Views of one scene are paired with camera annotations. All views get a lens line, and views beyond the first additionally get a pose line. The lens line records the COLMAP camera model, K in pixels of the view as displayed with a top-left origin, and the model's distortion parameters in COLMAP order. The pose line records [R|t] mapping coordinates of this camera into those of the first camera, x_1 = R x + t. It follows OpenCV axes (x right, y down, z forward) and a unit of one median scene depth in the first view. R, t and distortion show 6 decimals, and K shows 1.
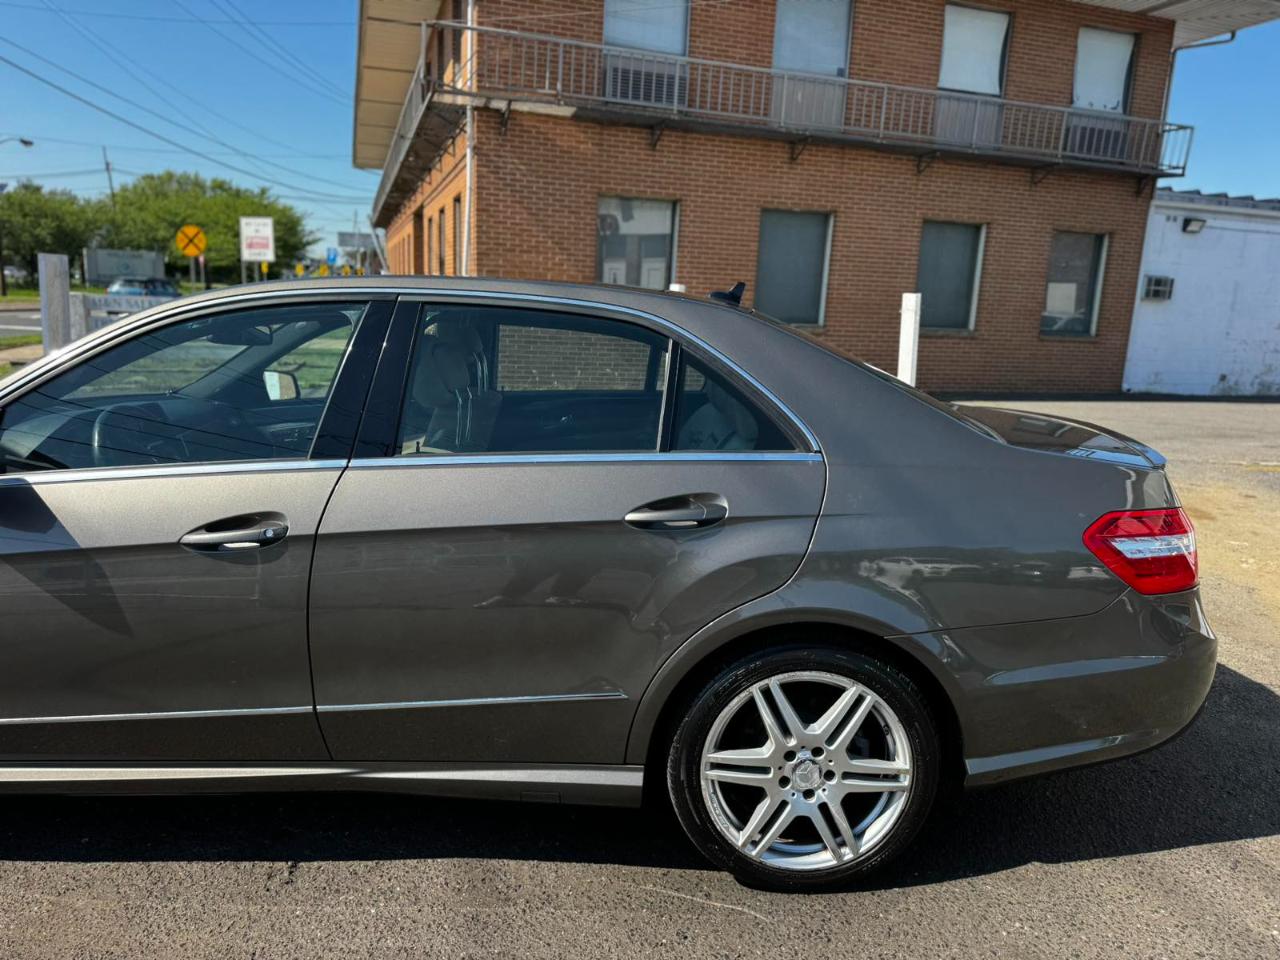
lens RADIAL K [[912.4, 0, 638.4], [0, 912.4, 477.6], [0, 0, 1]] dist [0.025173, -0.038795]
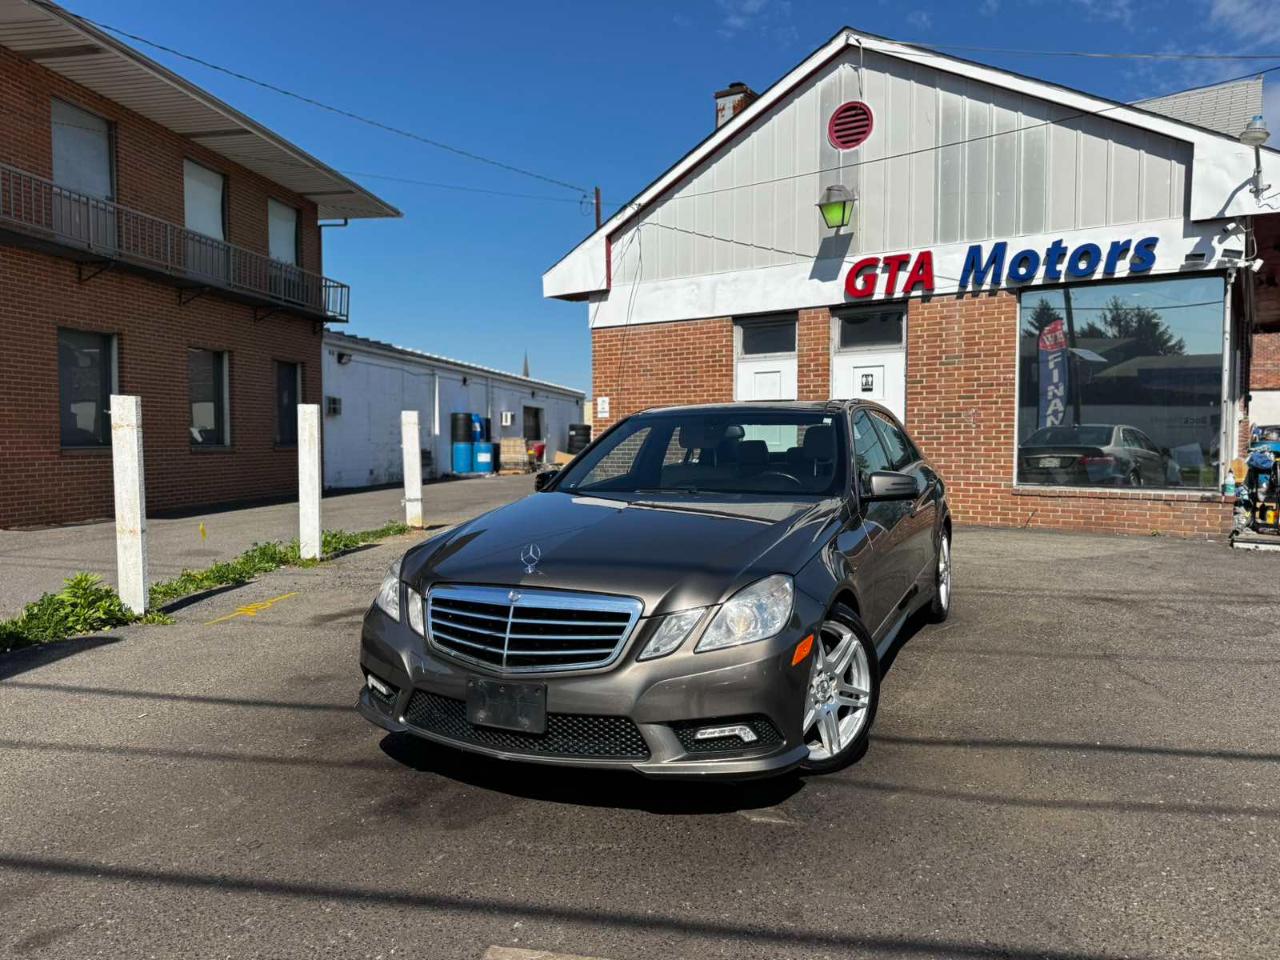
lens RADIAL K [[912.4, 0, 633.2], [0, 912.4, 481.3], [0, 0, 1]] dist [0.025173, -0.038795]
pose [[0.462042, -0.084287, 0.882844, -0.434716], [0.192981, 0.981175, -0.007323, -0.017833], [-0.865607, 0.173756, 0.469610, 0.074470]]
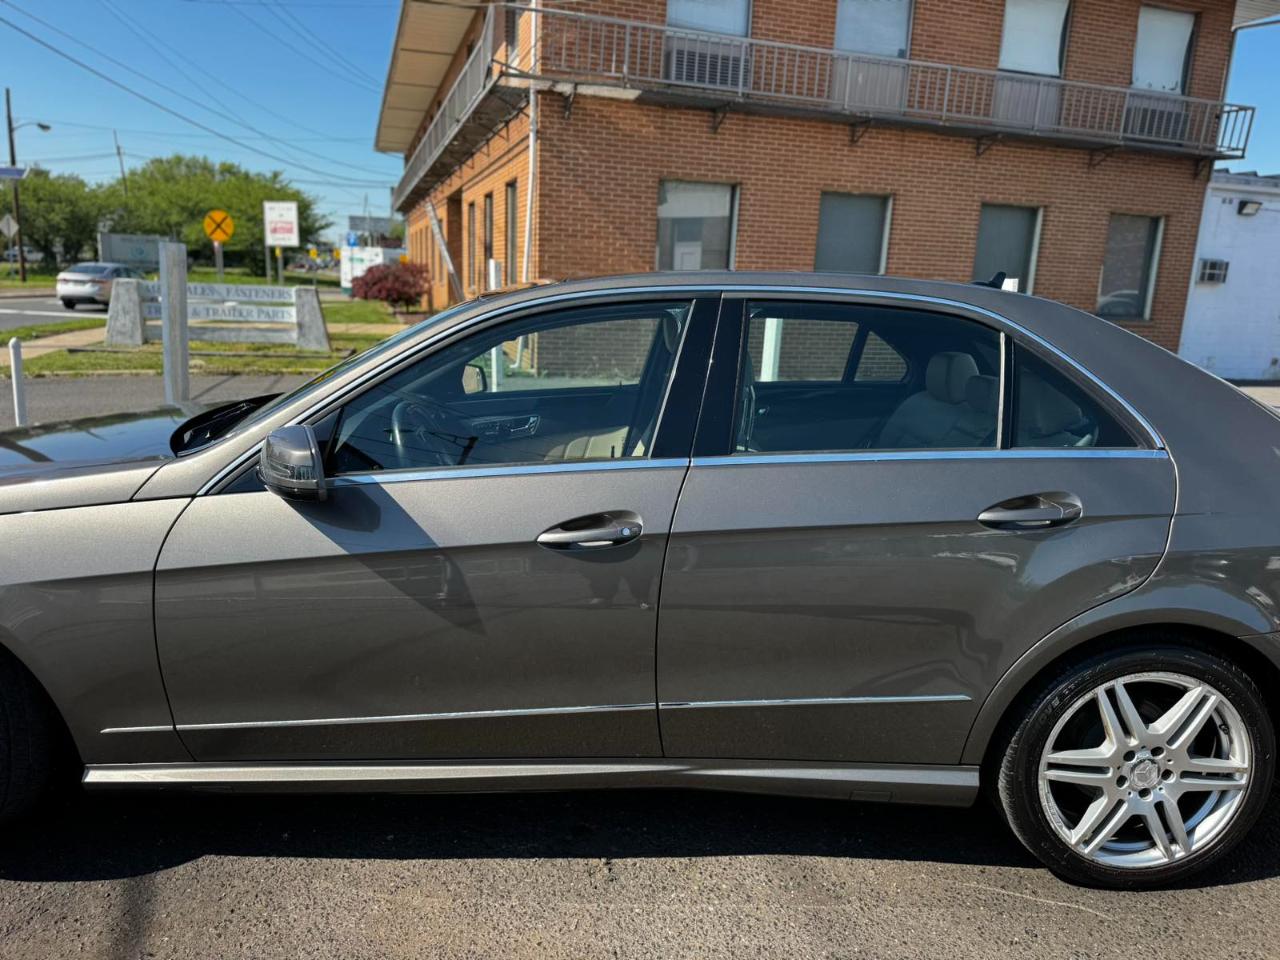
lens RADIAL K [[912.4, 0, 636.0], [0, 912.4, 479.5], [0, 0, 1]] dist [0.025173, -0.038795]
pose [[0.999978, -0.001381, -0.006465, -0.059996], [0.001507, 0.999808, 0.019528, -0.002547], [0.006437, -0.019537, 0.999788, 0.001282]]
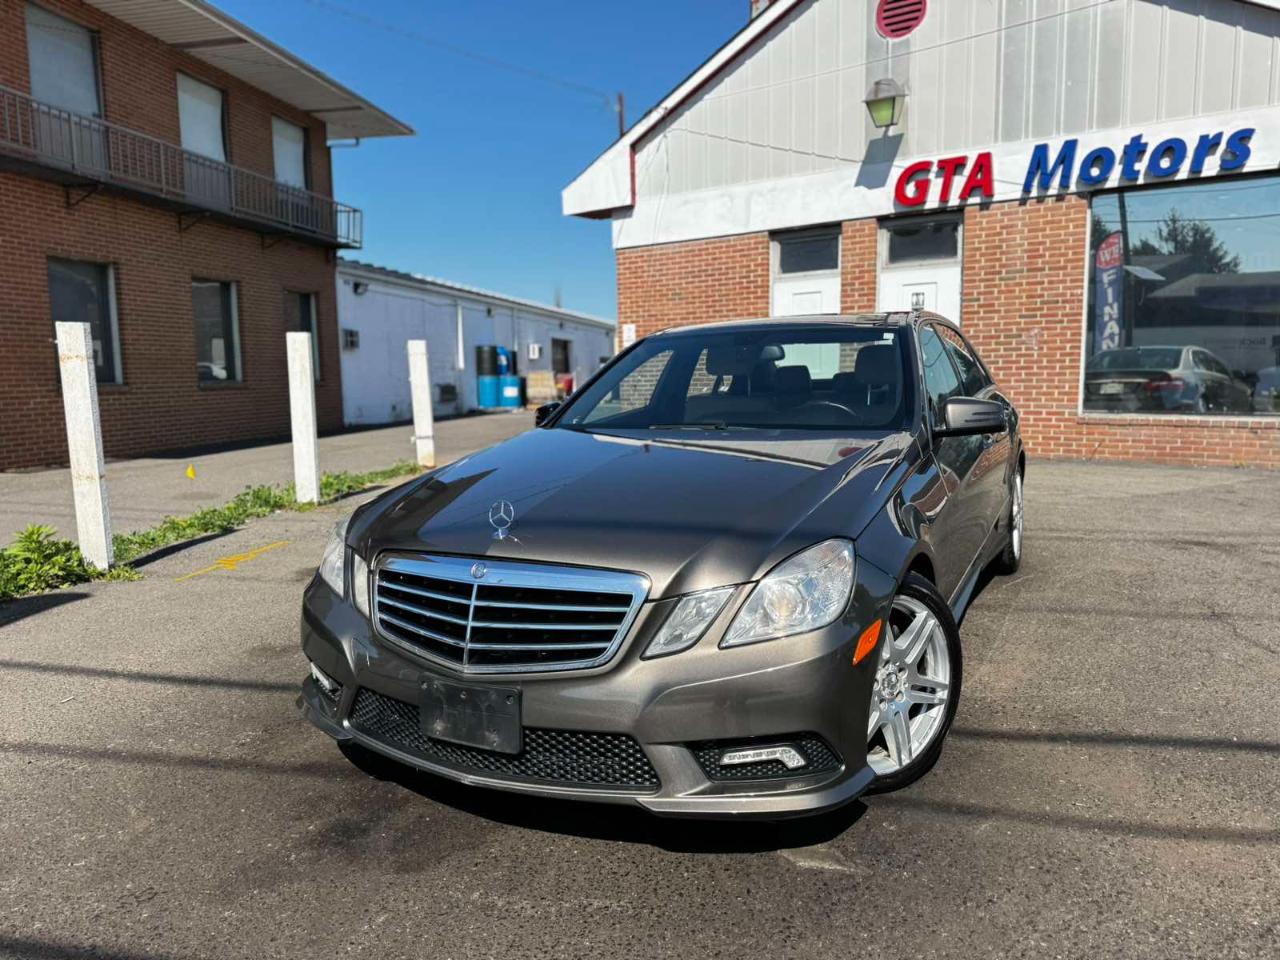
lens RADIAL K [[912.4, 0, 636.6], [0, 912.4, 484.0], [0, 0, 1]] dist [0.025173, -0.038795]
pose [[0.490623, -0.155952, 0.857303, -0.376600], [0.204043, 0.977062, 0.060967, -0.017254], [-0.847146, 0.145015, 0.511190, 0.098584]]
